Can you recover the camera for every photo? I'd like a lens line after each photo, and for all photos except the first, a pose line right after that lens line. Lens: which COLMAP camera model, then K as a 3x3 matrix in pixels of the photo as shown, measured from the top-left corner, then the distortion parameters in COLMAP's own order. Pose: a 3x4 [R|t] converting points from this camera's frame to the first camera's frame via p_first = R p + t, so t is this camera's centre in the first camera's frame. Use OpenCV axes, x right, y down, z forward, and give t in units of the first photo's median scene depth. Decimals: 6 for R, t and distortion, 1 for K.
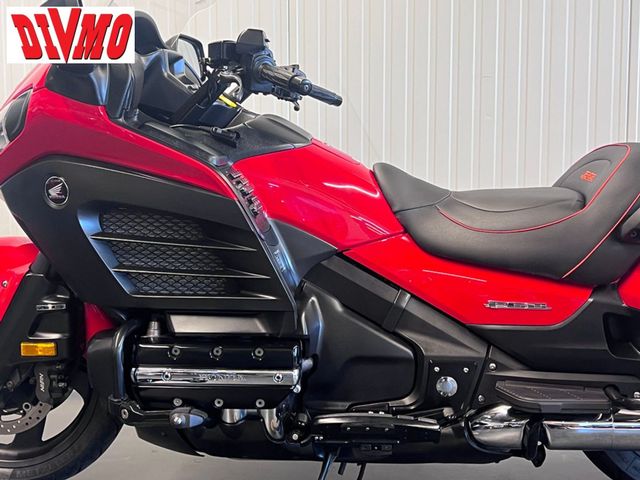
lens RADIAL K [[872.0, 0, 320.0], [0, 872.0, 240.0], [0, 0, 1]] dist [0.205131, -0.779952]
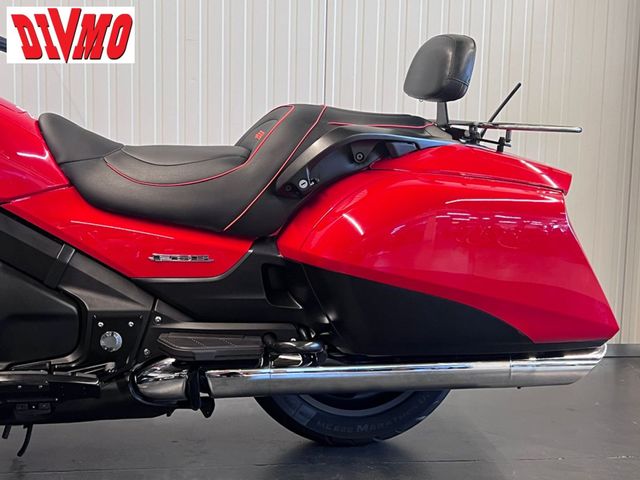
lens RADIAL K [[872.0, 0, 320.0], [0, 872.0, 240.0], [0, 0, 1]] dist [0.205131, -0.779952]
pose [[0.966311, -0.002976, 0.257362, 0.116496], [-0.003396, 0.999699, 0.024311, 0.028084], [-0.257356, -0.024366, 0.966009, -0.012380]]
